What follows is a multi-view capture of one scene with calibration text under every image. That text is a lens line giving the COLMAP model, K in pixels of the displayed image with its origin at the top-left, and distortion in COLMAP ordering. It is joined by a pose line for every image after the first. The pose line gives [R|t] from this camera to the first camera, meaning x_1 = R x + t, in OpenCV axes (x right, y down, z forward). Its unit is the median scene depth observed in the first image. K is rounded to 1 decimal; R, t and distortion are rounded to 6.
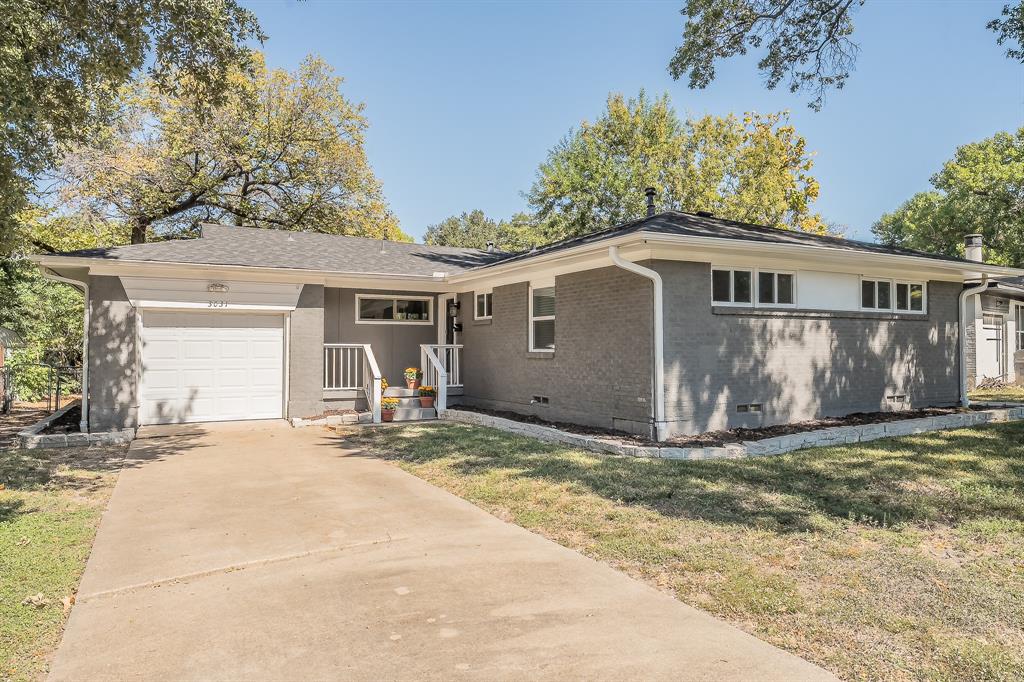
lens RADIAL K [[659.2, 0, 512.0], [0, 659.2, 341.0], [0, 0, 1]] dist [-0.000308, 0.000006]
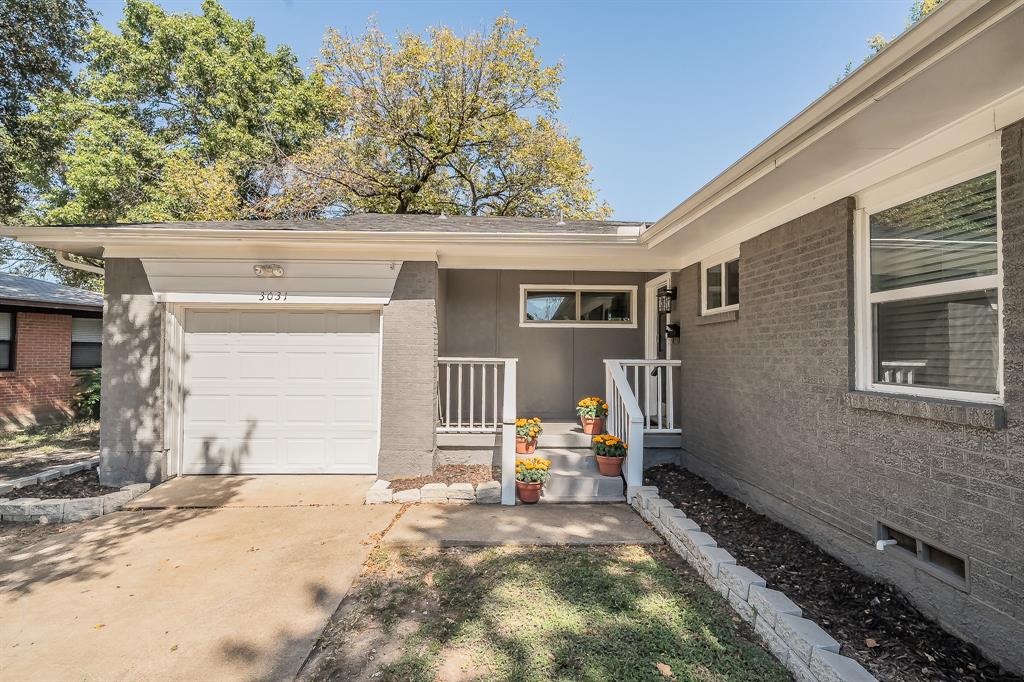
lens RADIAL K [[488.4, 0, 506.7], [0, 488.4, 337.5], [0, 0, 1]] dist [0.003314, 0.000191]
pose [[0.896359, -0.006750, -0.443278, -0.025333], [-0.003147, 0.999762, -0.021586, -0.005238], [0.443318, 0.020744, 0.896124, 0.634462]]
